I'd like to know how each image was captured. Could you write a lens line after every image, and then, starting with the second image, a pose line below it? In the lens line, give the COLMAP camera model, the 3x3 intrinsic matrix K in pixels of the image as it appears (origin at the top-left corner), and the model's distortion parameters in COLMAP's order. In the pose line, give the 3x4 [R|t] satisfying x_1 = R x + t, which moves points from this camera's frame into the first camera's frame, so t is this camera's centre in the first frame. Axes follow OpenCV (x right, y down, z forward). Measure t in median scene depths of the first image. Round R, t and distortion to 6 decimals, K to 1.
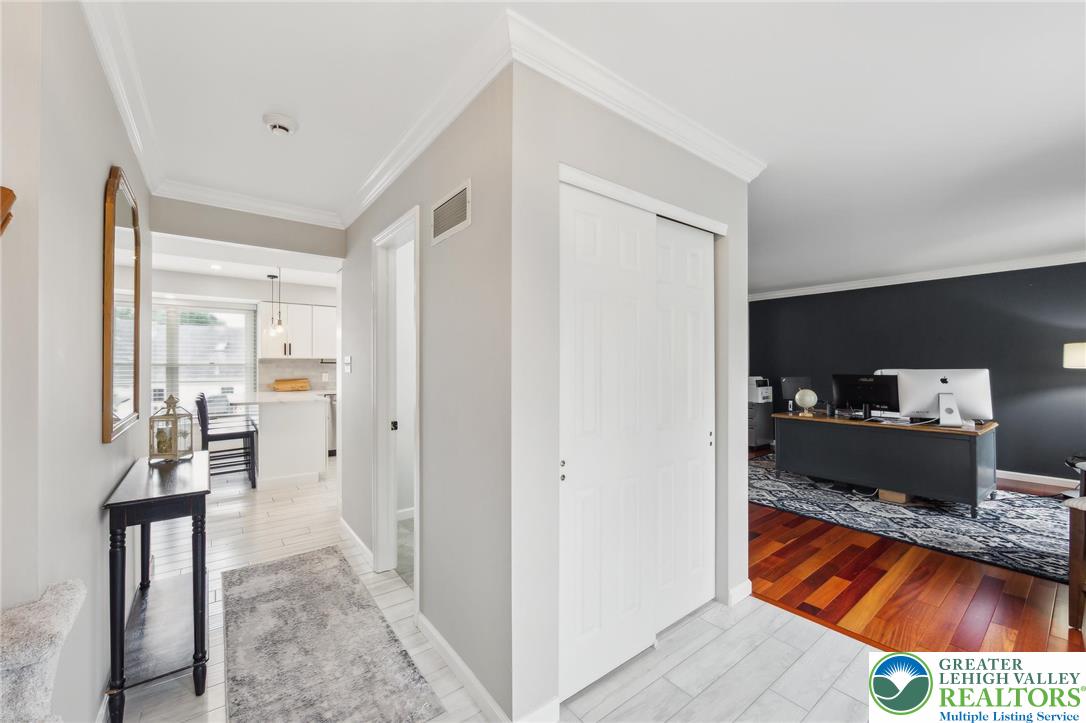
lens RADIAL K [[428.6, 0, 543.7], [0, 428.6, 364.2], [0, 0, 1]] dist [0.000935, -0.000335]
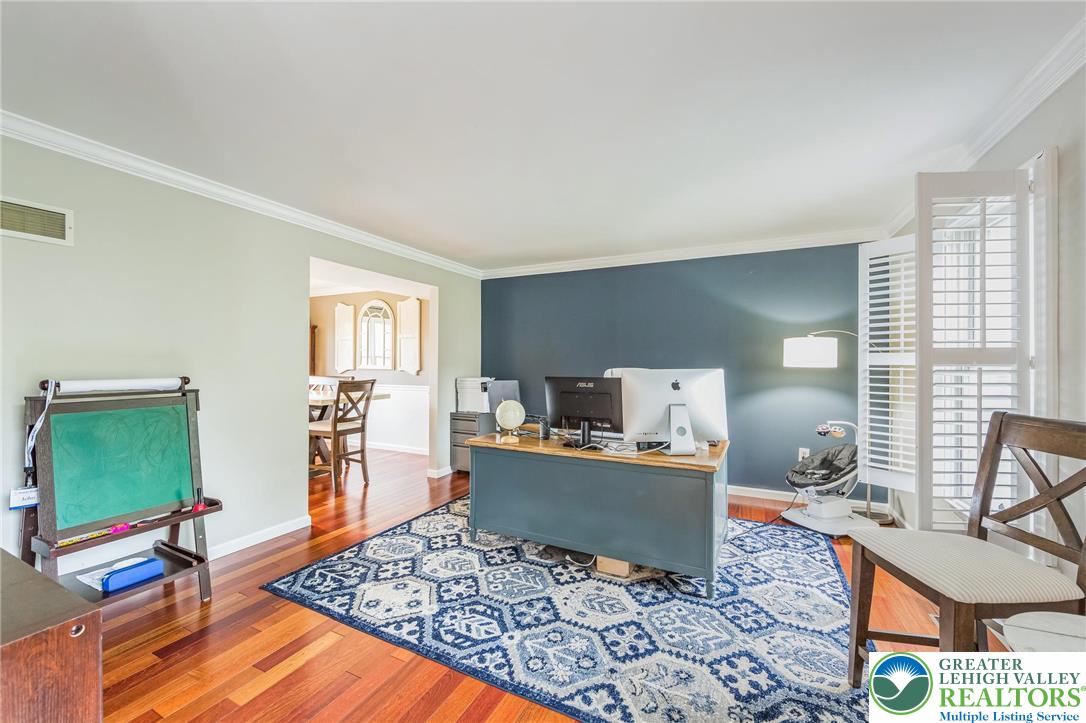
lens RADIAL K [[428.6, 0, 543.7], [0, 428.6, 364.2], [0, 0, 1]] dist [0.000935, -0.000335]
pose [[0.897247, 0.004873, 0.441502, 0.448019], [-0.005800, 0.999983, 0.000751, 0.005292], [-0.441491, -0.003235, 0.897260, 0.485186]]
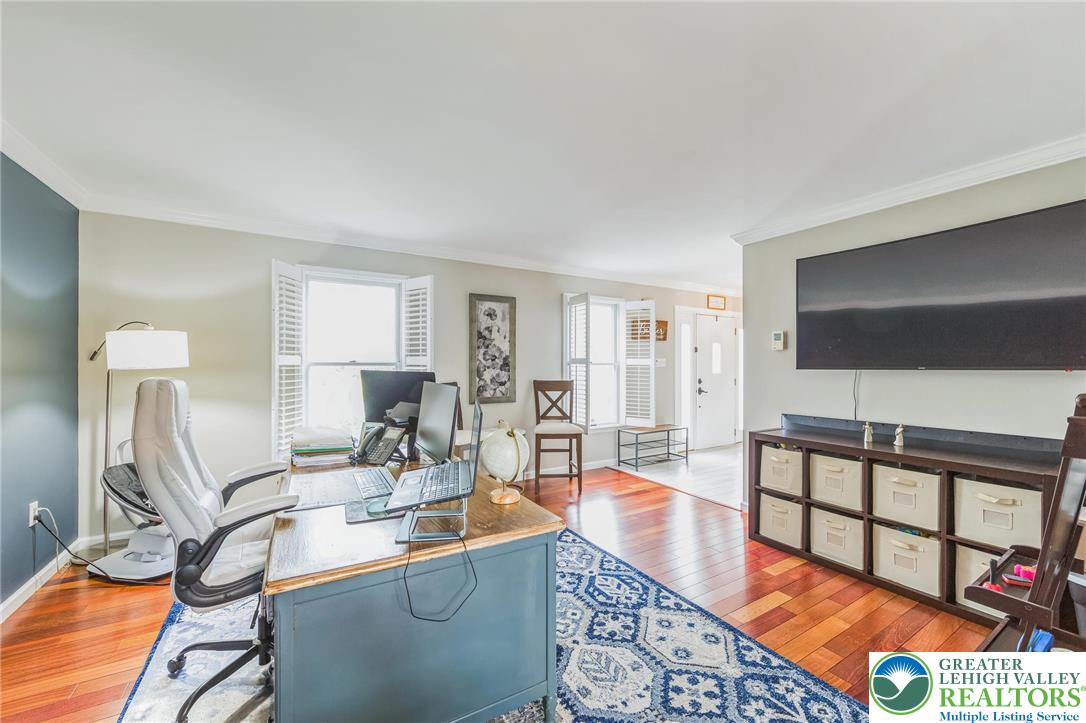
lens RADIAL K [[428.6, 0, 543.7], [0, 428.6, 364.2], [0, 0, 1]] dist [0.000935, -0.000335]
pose [[-0.994551, -0.000190, 0.104252, 0.644115], [-0.000001, 0.999998, 0.001810, 0.001991], [-0.104252, 0.001800, -0.994549, 1.638393]]
